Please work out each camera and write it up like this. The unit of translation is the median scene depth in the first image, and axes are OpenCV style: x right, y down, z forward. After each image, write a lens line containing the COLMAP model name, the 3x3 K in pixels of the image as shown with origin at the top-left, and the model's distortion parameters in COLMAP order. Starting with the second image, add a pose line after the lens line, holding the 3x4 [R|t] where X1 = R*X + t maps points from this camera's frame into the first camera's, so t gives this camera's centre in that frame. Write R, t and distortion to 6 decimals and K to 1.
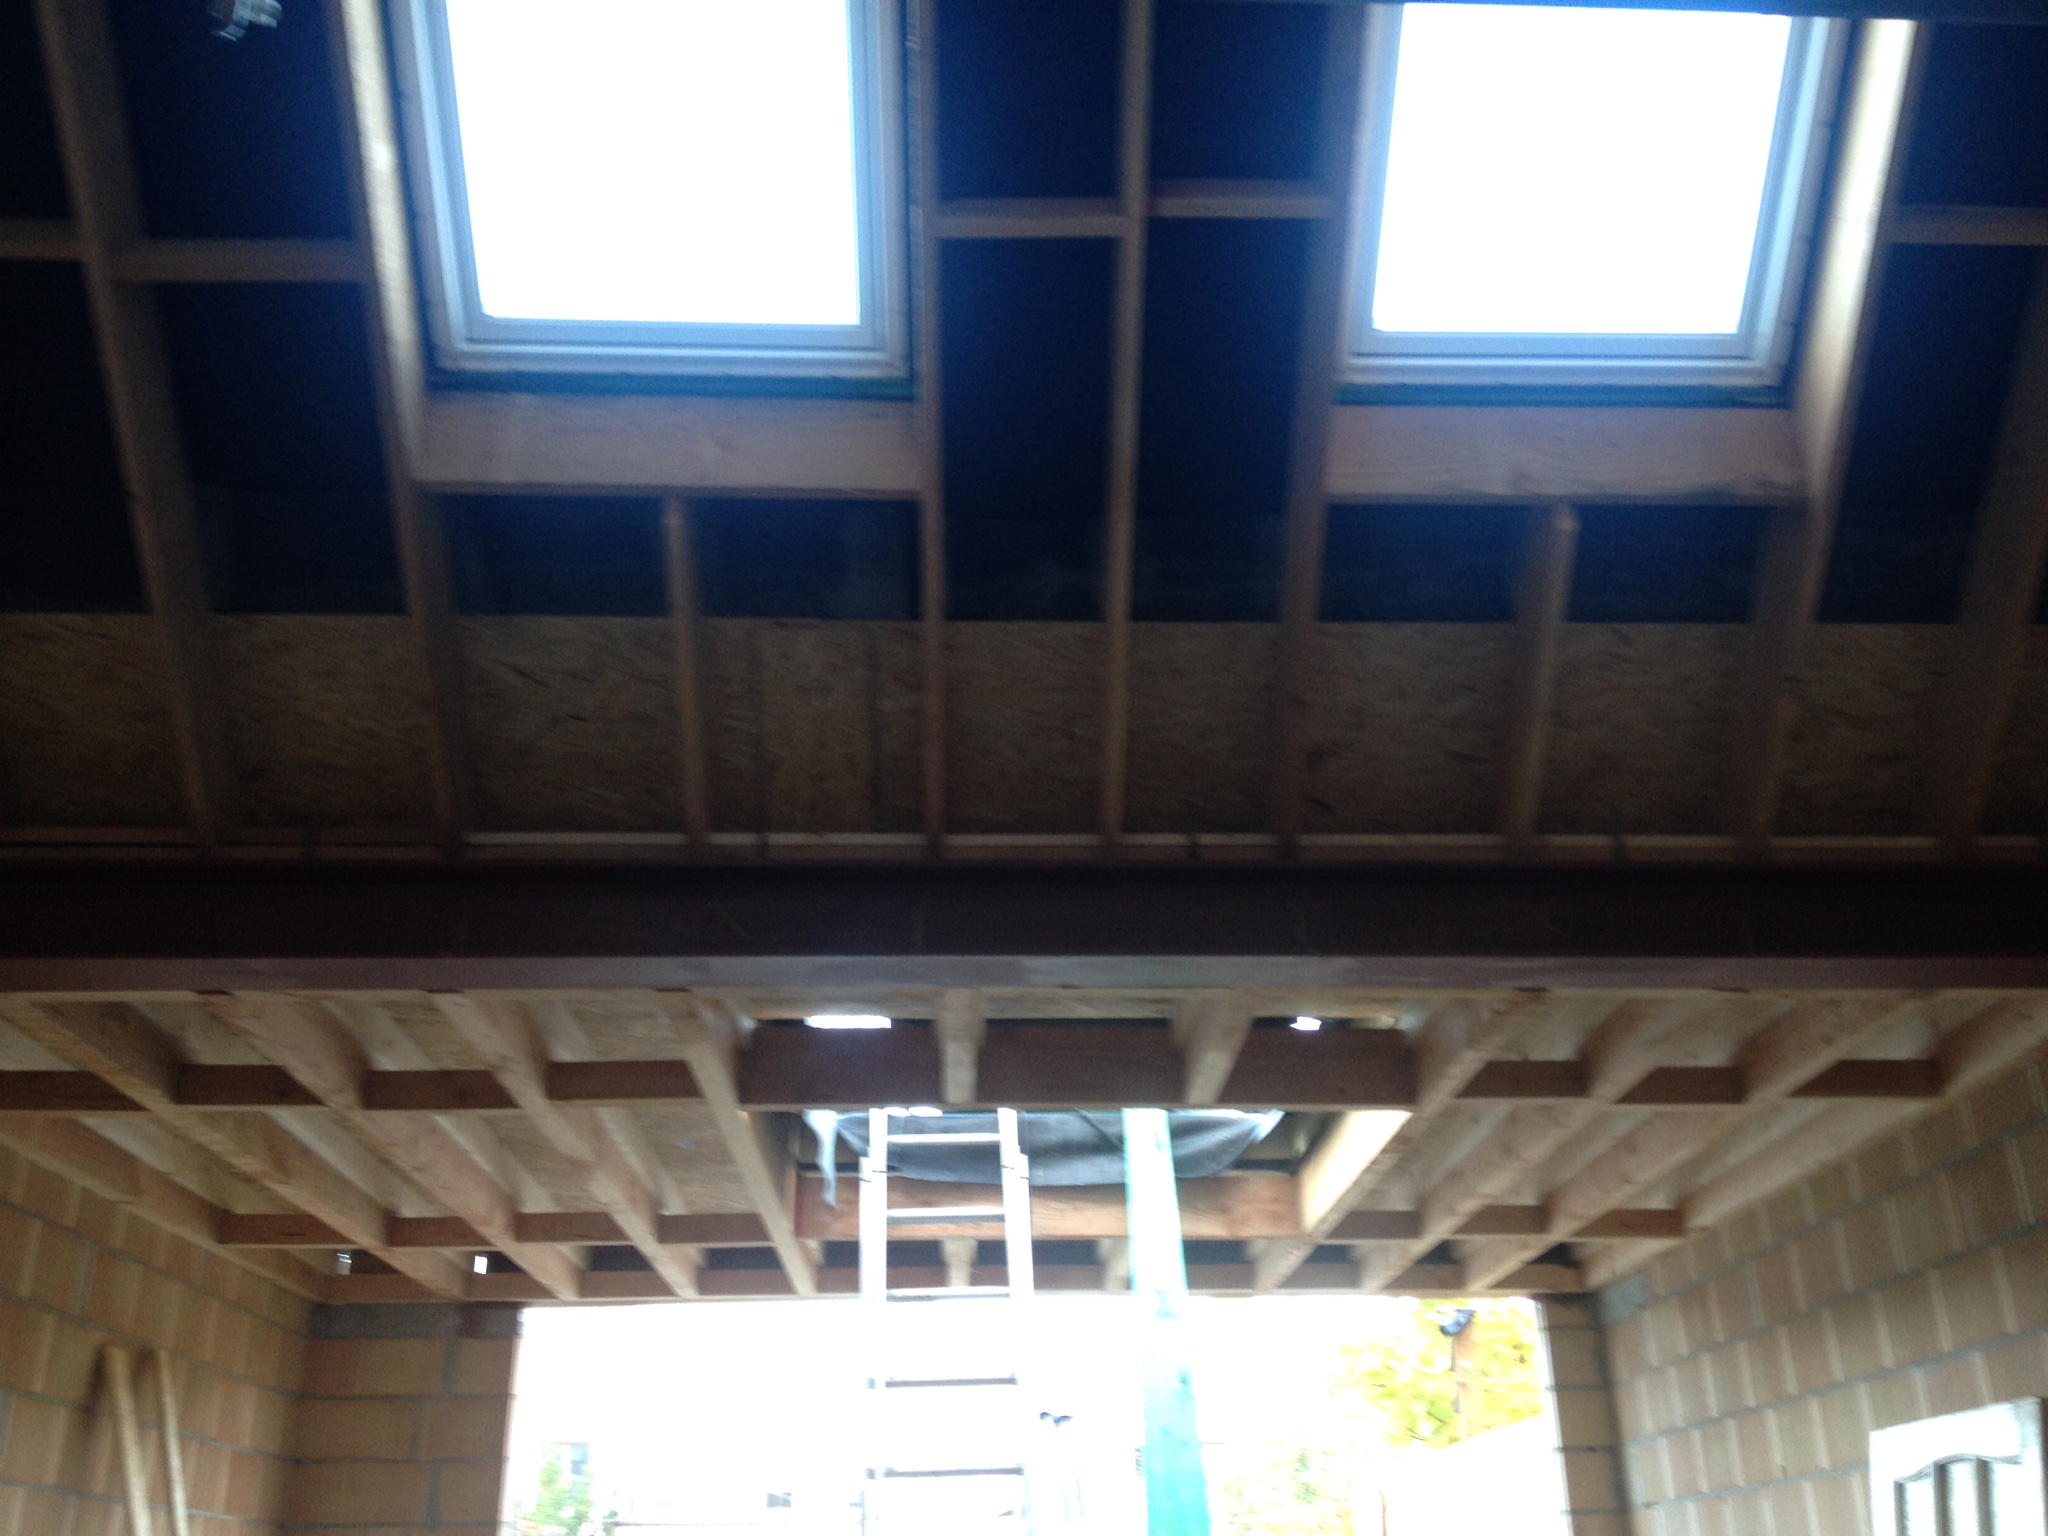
lens RADIAL K [[1880.8, 0, 1030.1], [0, 1880.8, 719.9], [0, 0, 1]] dist [-0.004864, 0.000000]
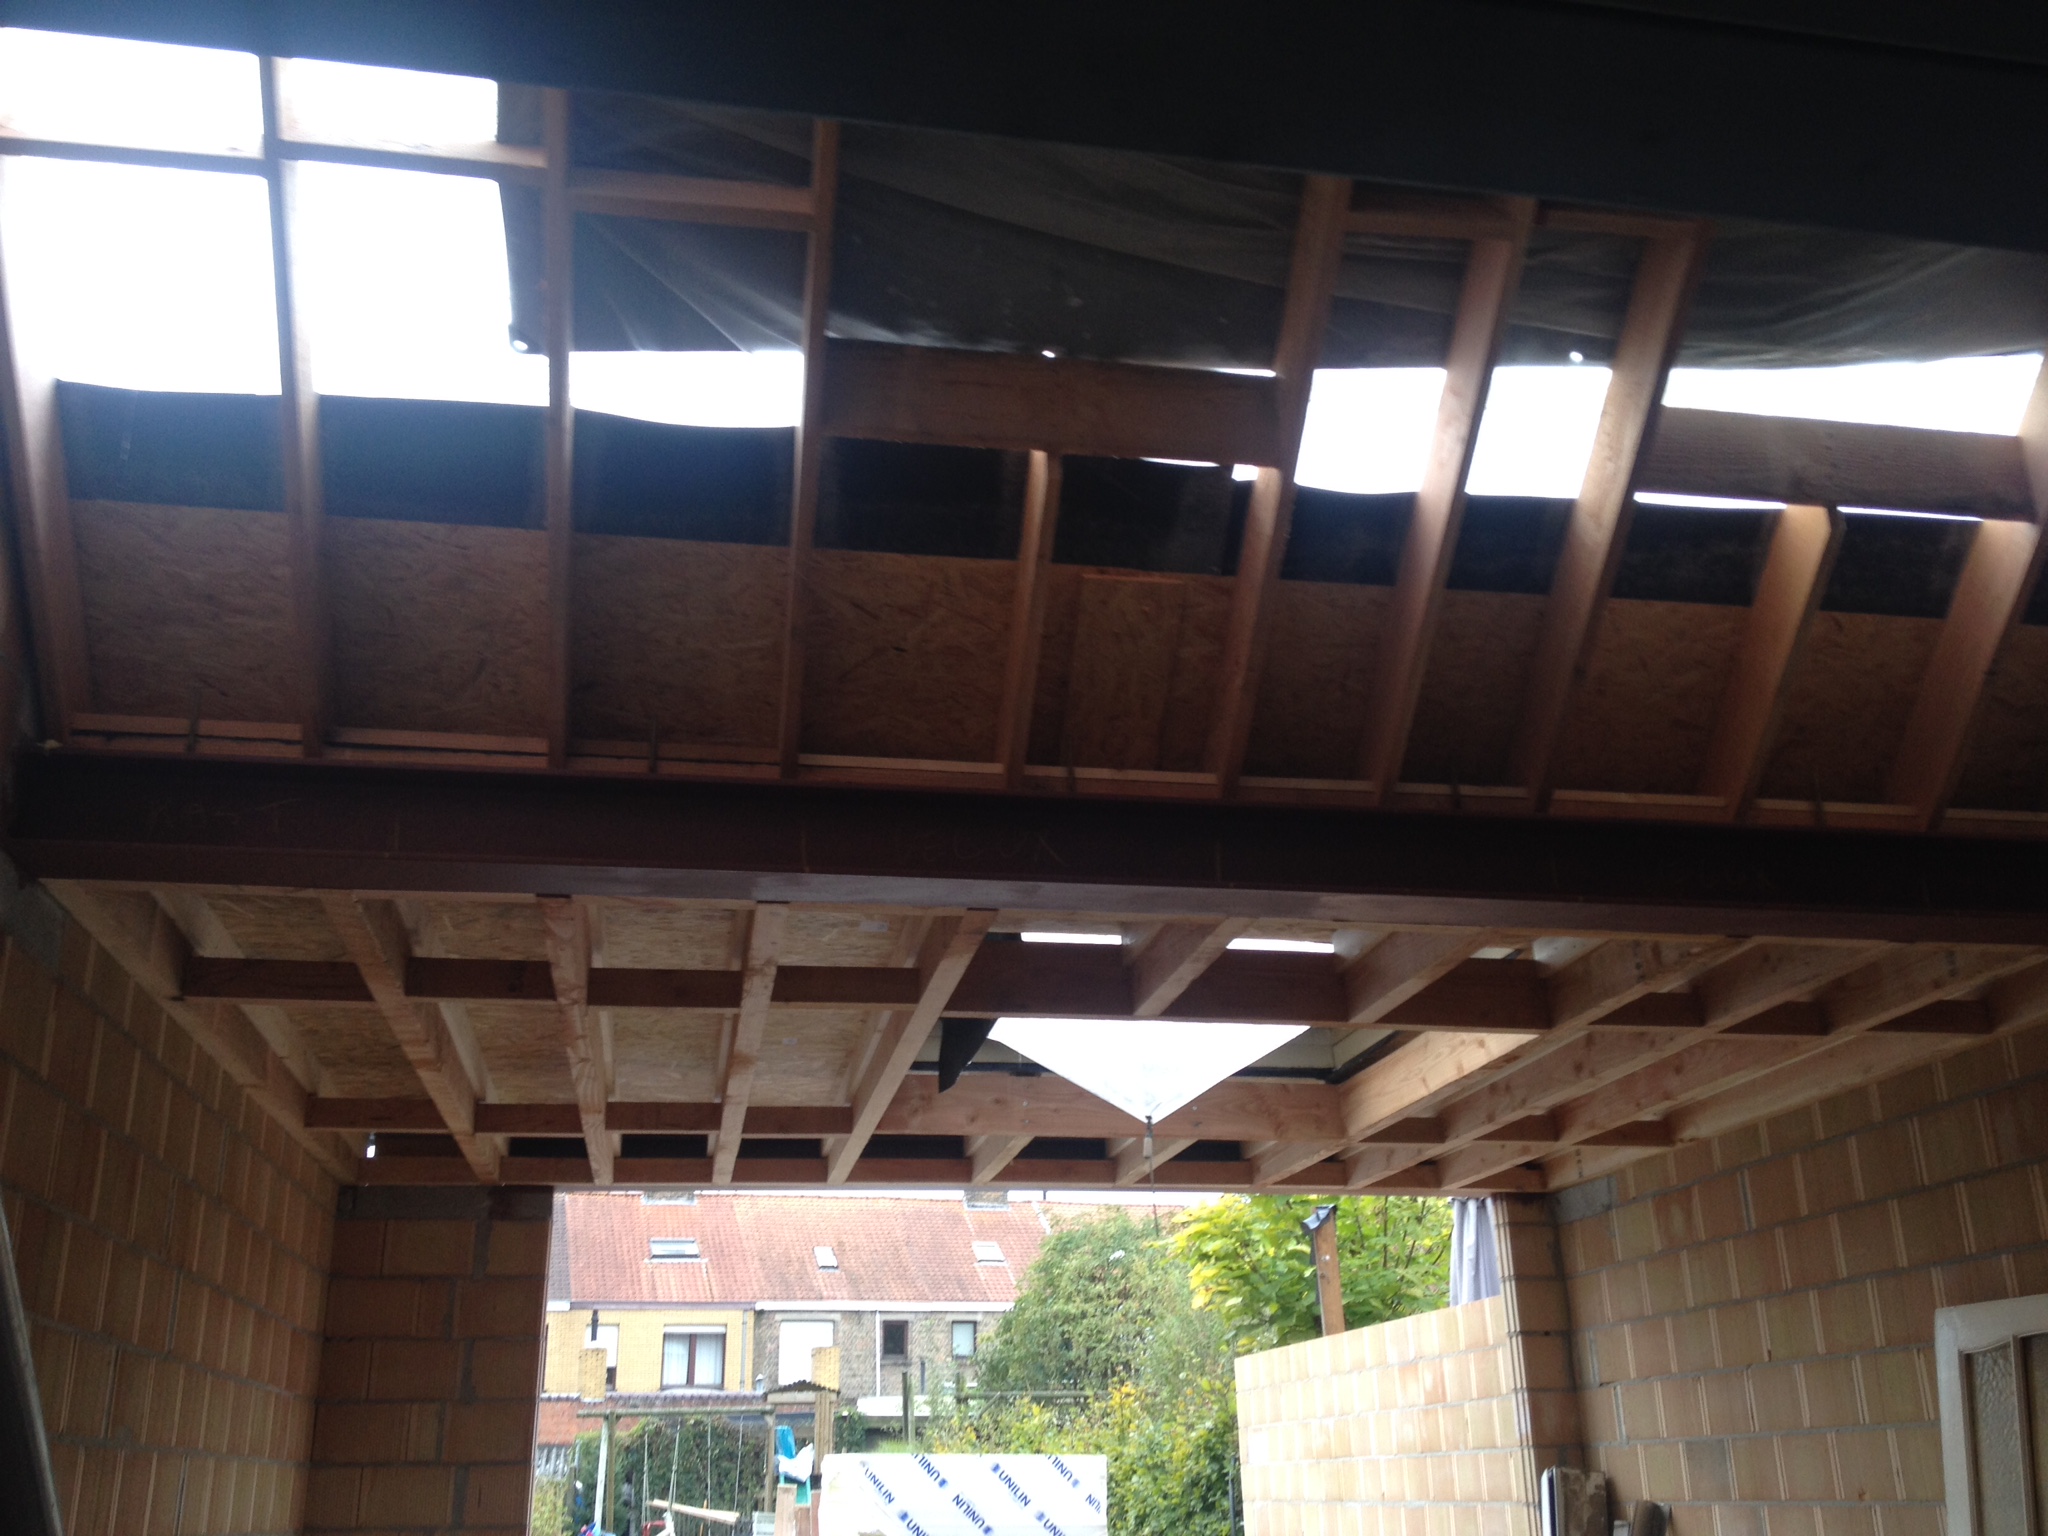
lens RADIAL K [[1880.8, 0, 1037.1], [0, 1880.8, 735.8], [0, 0, 1]] dist [-0.004864, 0.000000]
pose [[0.990572, 0.046597, 0.128824, -0.196873], [-0.054838, 0.996619, 0.061181, -0.014144], [-0.125538, -0.067668, 0.989778, -0.033994]]
